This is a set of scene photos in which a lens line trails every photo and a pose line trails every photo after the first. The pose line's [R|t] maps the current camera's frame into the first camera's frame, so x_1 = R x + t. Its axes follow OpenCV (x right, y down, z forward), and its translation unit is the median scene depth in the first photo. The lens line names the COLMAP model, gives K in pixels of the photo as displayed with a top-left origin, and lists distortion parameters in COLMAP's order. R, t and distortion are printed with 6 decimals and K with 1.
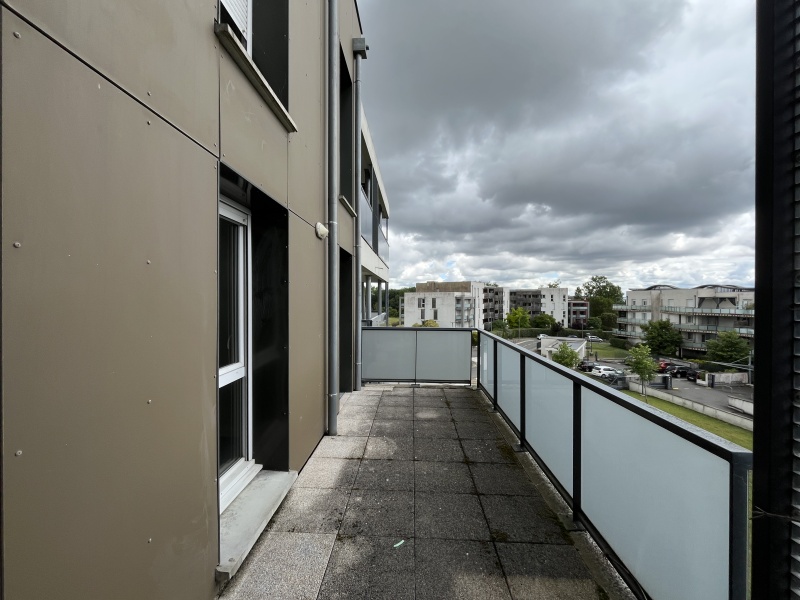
lens RADIAL K [[325.1, 0, 397.1], [0, 325.1, 299.6], [0, 0, 1]] dist [0.000250, -0.000110]
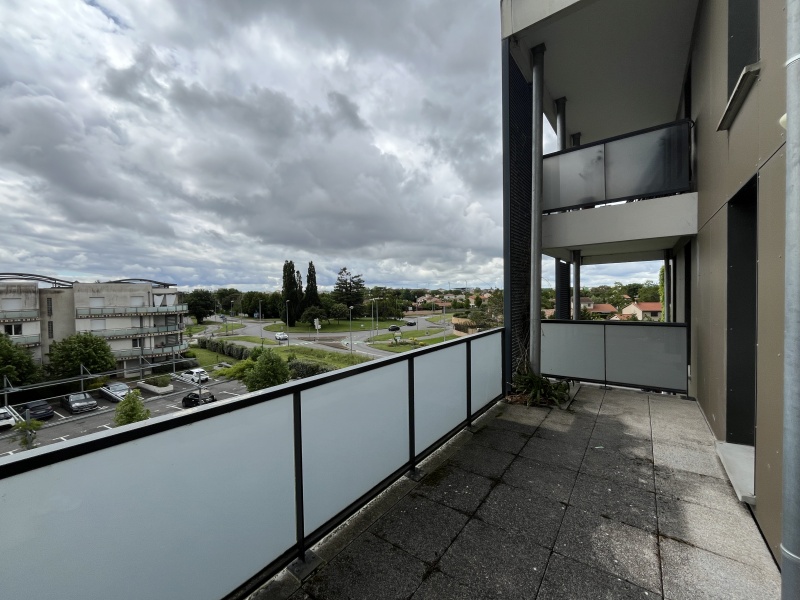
lens RADIAL K [[325.1, 0, 397.1], [0, 325.1, 299.6], [0, 0, 1]] dist [0.000250, -0.000110]
pose [[-0.827322, 0.001536, 0.561726, -0.045953], [0.018423, 0.999532, 0.024401, 0.001592], [-0.561426, 0.030537, -0.826964, 1.909804]]
